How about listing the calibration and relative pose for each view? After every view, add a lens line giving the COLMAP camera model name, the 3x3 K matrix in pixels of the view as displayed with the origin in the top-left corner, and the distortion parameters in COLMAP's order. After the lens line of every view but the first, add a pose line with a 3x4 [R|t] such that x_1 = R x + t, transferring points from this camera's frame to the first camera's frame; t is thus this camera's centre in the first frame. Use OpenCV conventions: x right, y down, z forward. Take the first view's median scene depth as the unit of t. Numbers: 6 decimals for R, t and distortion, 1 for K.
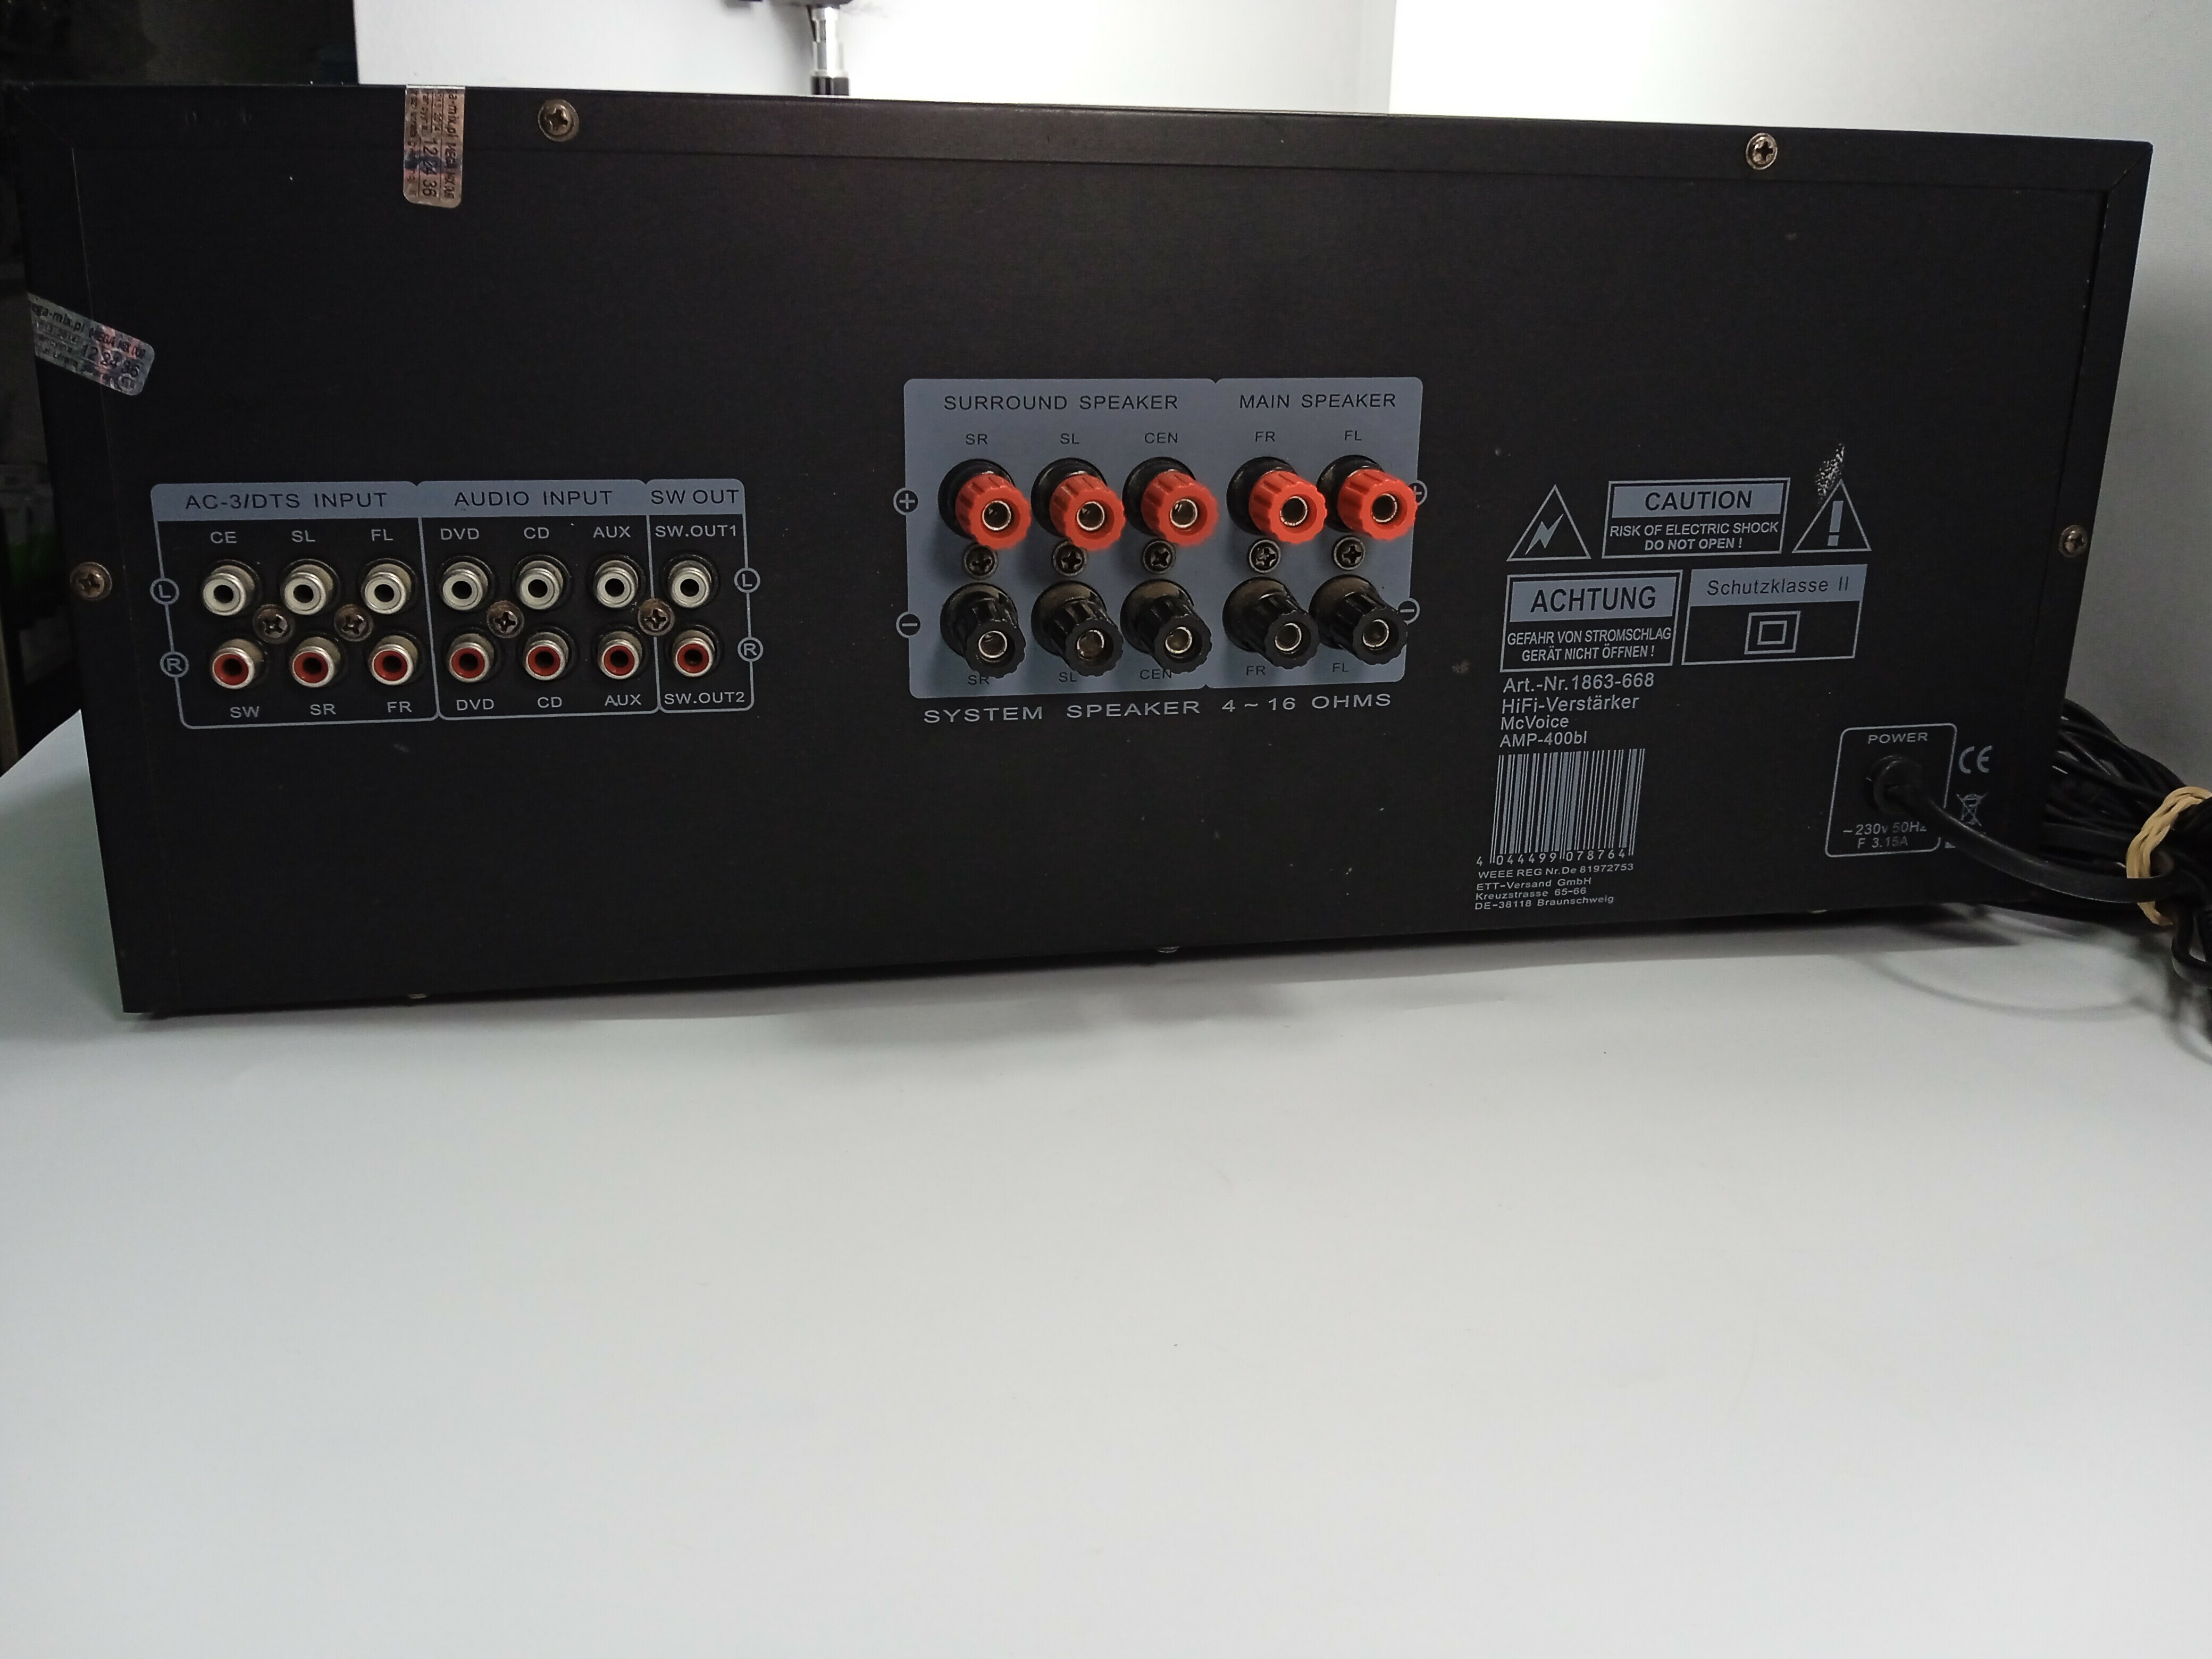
lens RADIAL K [[1805.8, 0, 1099.0], [0, 1805.8, 833.3], [0, 0, 1]] dist [0.063252, -0.016702]
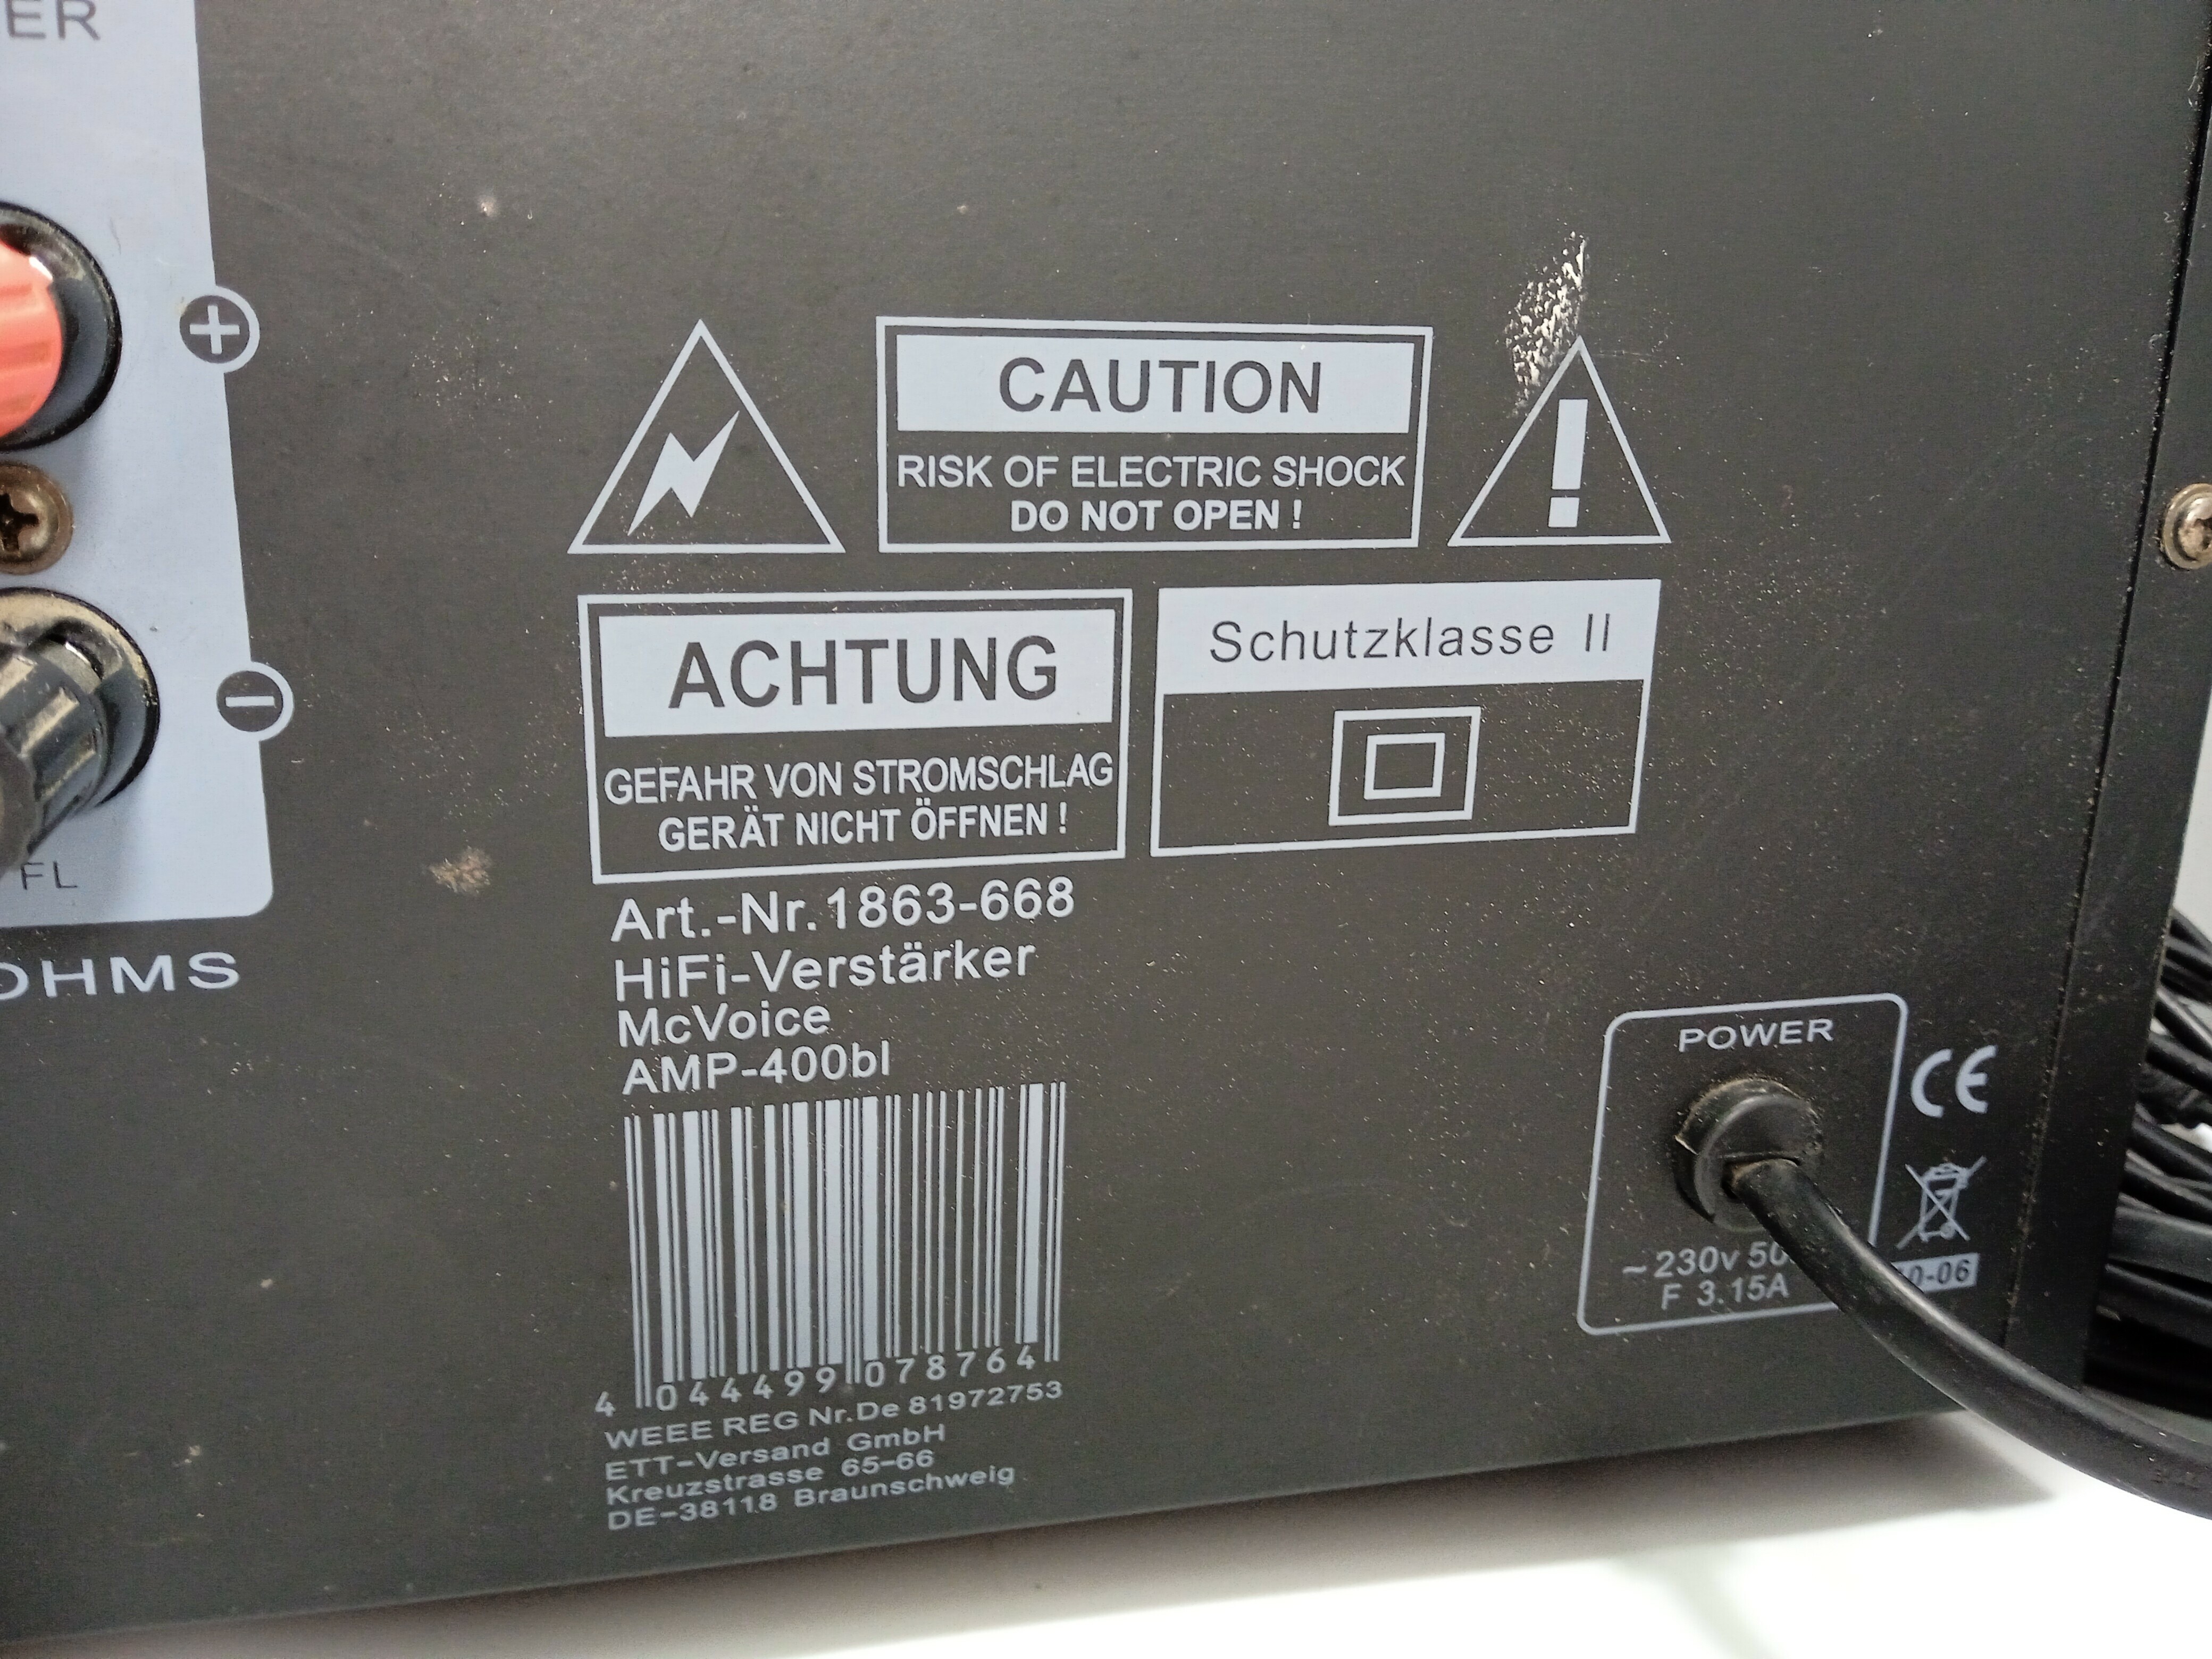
lens RADIAL K [[1805.8, 0, 1108.9], [0, 1805.8, 828.7], [0, 0, 1]] dist [0.063252, -0.016702]
pose [[0.999360, 0.001997, 0.035704, 0.300441], [-0.001135, 0.999707, -0.024158, -0.089692], [-0.035742, 0.024103, 0.999070, 0.649010]]
